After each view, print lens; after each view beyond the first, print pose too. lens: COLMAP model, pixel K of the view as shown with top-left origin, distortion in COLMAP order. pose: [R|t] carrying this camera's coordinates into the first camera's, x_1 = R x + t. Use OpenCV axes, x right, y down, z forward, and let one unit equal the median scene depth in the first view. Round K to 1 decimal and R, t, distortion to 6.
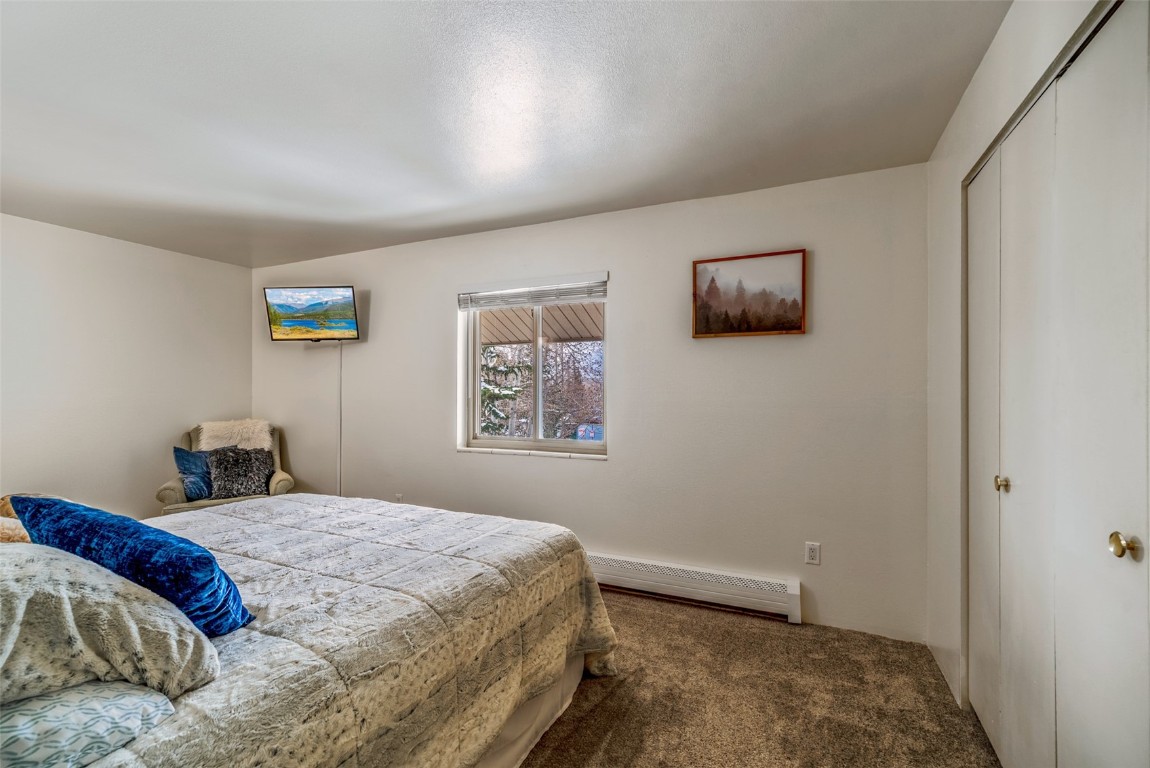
lens RADIAL K [[493.2, 0, 570.1], [0, 493.2, 390.4], [0, 0, 1]] dist [0.006269, 0.000057]
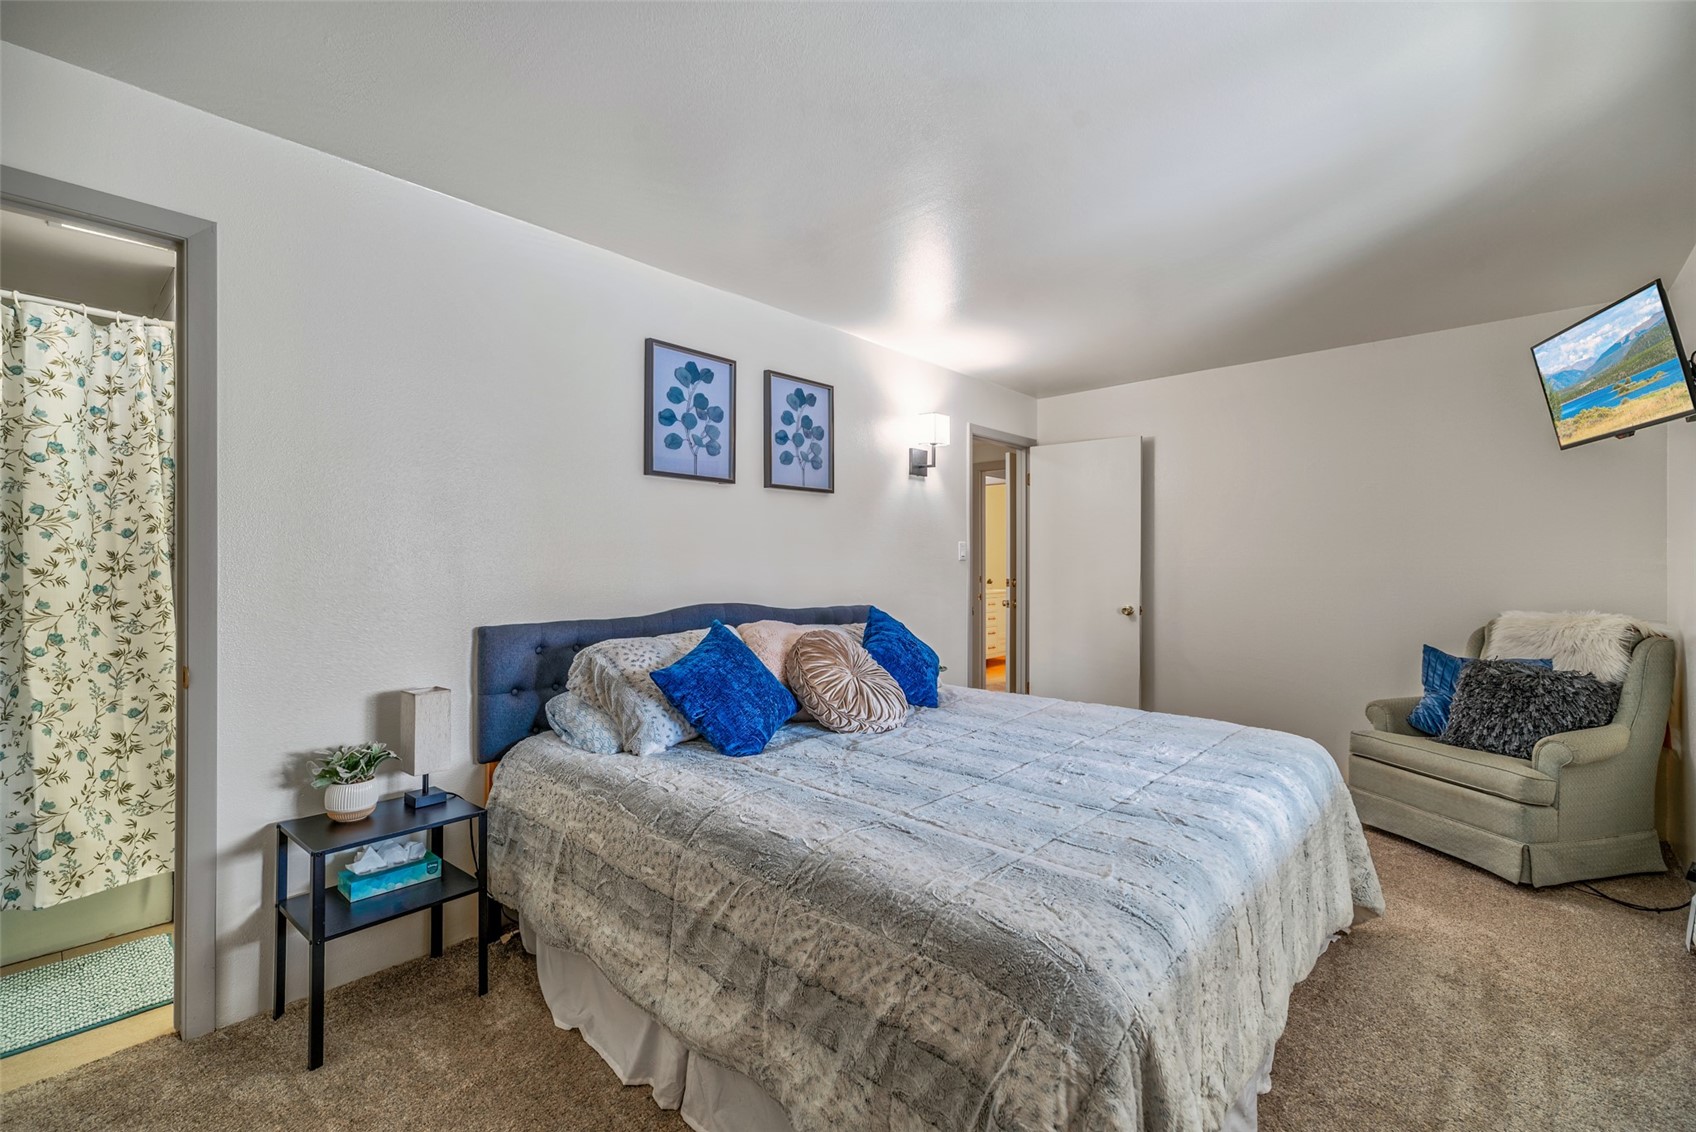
lens RADIAL K [[735.2, 0, 854.3], [0, 735.2, 559.2], [0, 0, 1]] dist [0.003478, 0.001050]
pose [[-0.279527, -0.002769, -0.960134, 0.305696], [0.004284, 0.999982, -0.004131, 0.005979], [0.960128, -0.005268, -0.279510, 0.580734]]
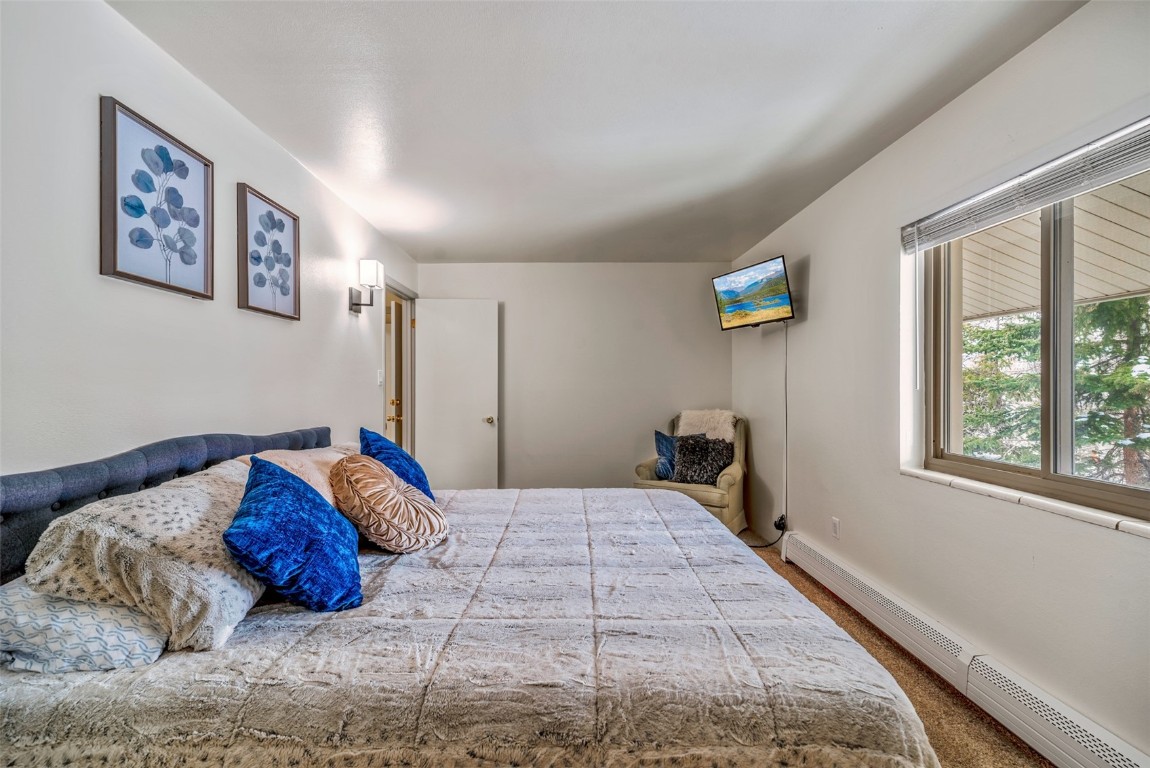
lens RADIAL K [[495.1, 0, 575.0], [0, 495.1, 384.0], [0, 0, 1]] dist [0.006746, 0.000255]
pose [[0.445060, -0.003657, -0.895493, 0.157425], [0.008294, 0.999966, 0.000038, 0.003986], [0.895462, -0.007444, 0.445075, 0.325451]]
